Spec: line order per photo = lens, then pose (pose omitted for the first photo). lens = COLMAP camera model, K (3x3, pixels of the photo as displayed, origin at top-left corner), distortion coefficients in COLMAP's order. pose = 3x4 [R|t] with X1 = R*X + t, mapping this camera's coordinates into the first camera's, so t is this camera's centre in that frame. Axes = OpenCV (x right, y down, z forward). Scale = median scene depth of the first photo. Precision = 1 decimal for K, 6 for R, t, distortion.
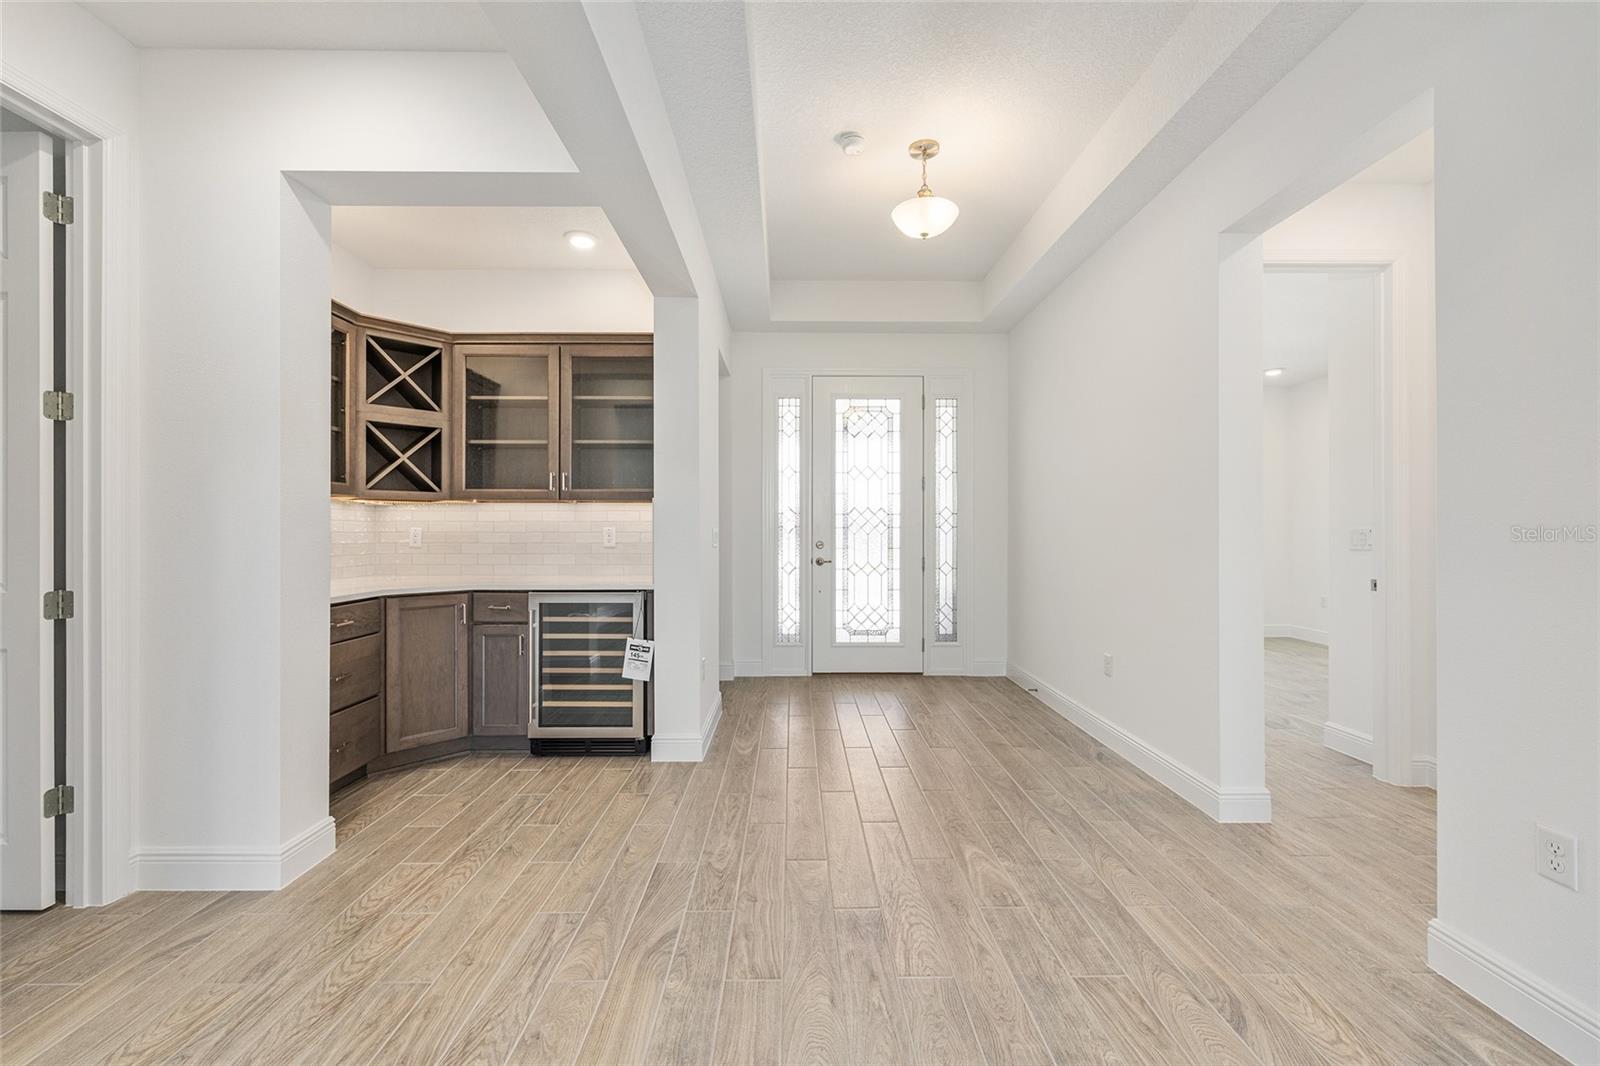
lens RADIAL K [[643.9, 0, 799.2], [0, 643.9, 530.7], [0, 0, 1]] dist [-0.001161, 0.000906]
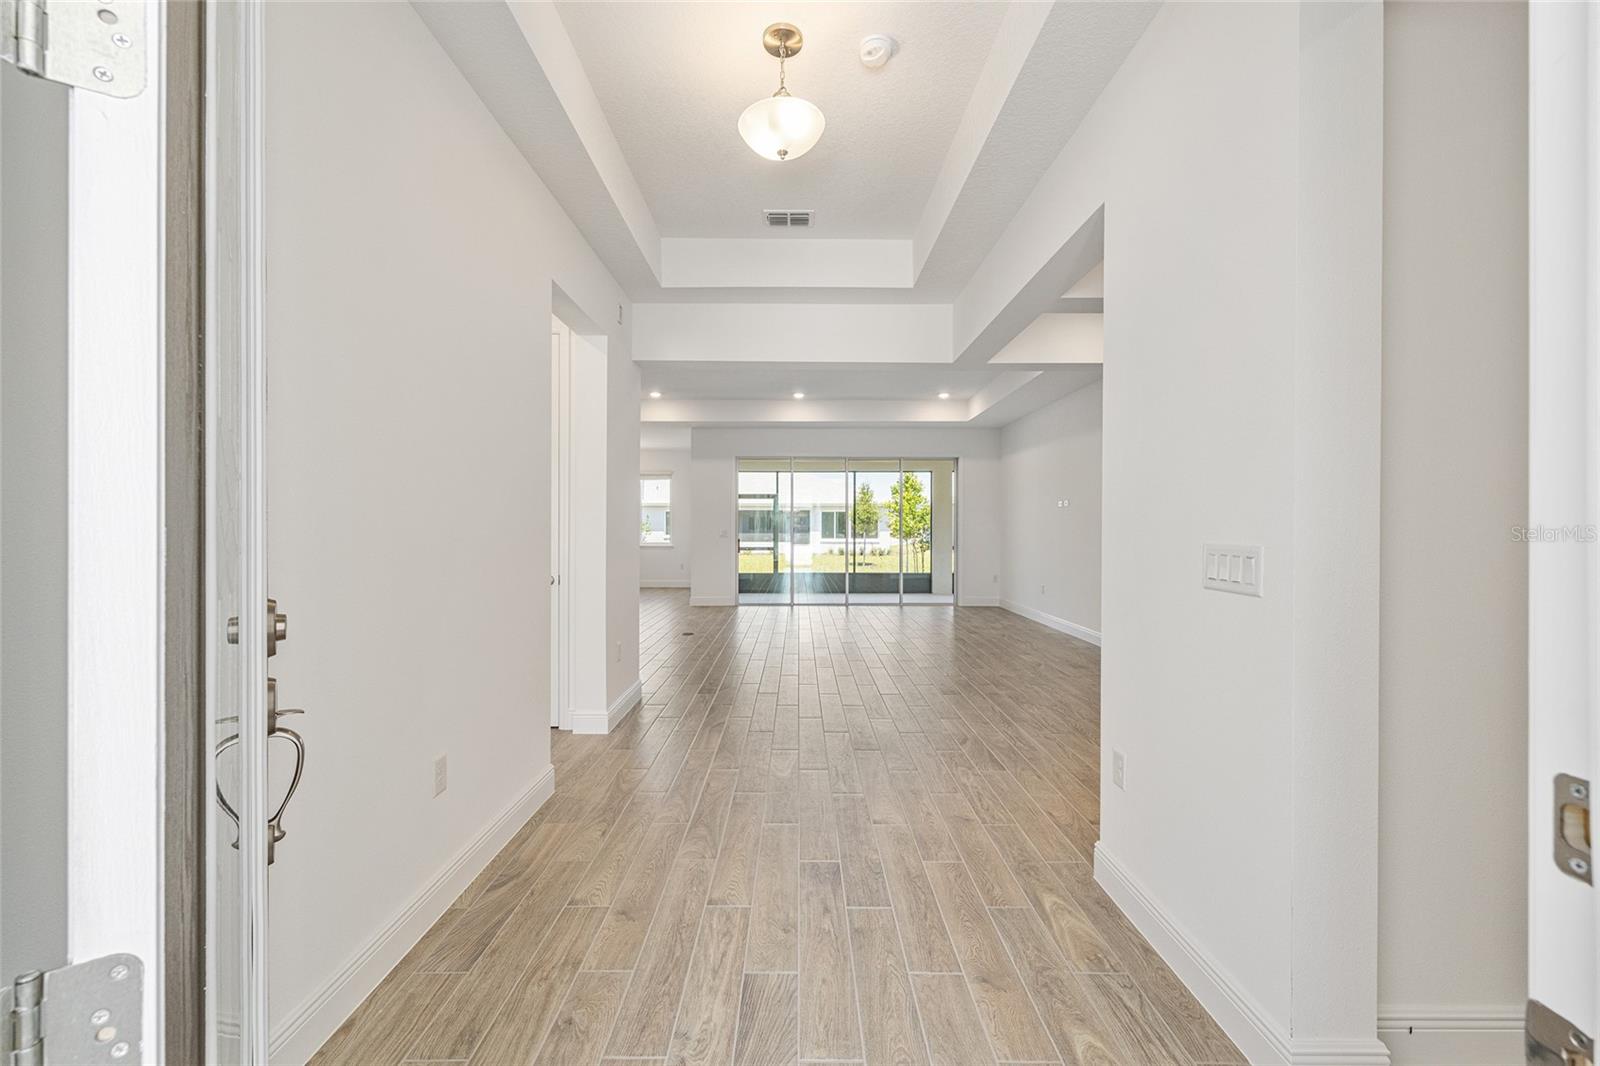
lens RADIAL K [[643.9, 0, 799.4], [0, 643.9, 528.9], [0, 0, 1]] dist [-0.001161, 0.000906]
pose [[-0.999948, -0.005869, 0.008299, 0.256486], [-0.005827, 0.999970, 0.005019, -0.030629], [-0.008328, 0.004971, -0.999953, 2.667492]]
